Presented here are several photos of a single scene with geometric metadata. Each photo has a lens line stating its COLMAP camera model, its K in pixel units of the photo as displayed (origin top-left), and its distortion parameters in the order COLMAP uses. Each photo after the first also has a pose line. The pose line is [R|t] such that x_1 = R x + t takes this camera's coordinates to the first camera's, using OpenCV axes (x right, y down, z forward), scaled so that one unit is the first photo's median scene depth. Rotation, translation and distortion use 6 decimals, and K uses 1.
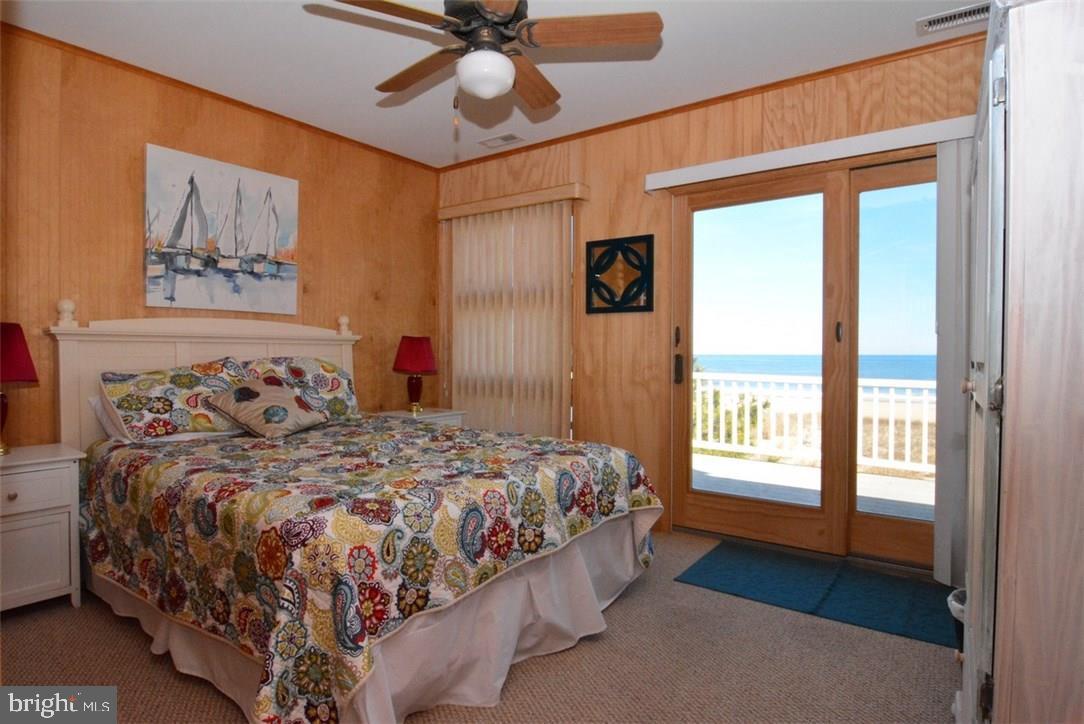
lens RADIAL K [[589.6, 0, 541.1], [0, 589.6, 356.3], [0, 0, 1]] dist [-0.019383, -0.002167]
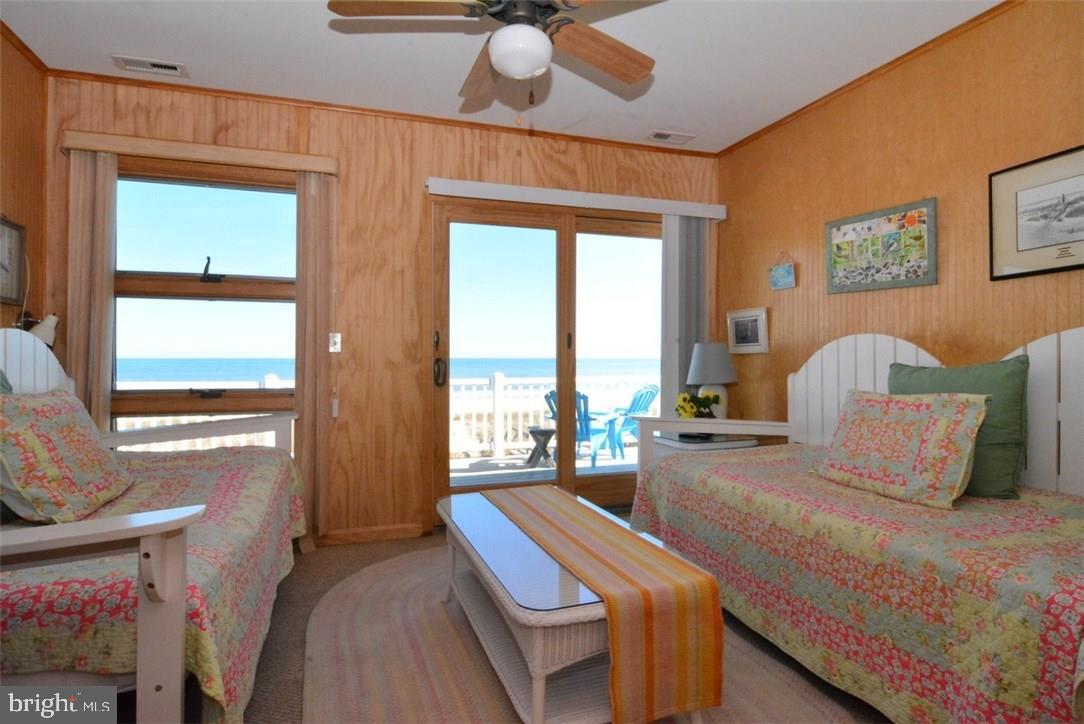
lens RADIAL K [[589.6, 0, 540.8], [0, 589.6, 355.1], [0, 0, 1]] dist [-0.019383, -0.002167]
pose [[0.565405, 0.003427, 0.824806, -0.518874], [0.006369, 0.999943, -0.008520, 0.001462], [-0.824789, 0.010070, 0.565351, 0.277257]]
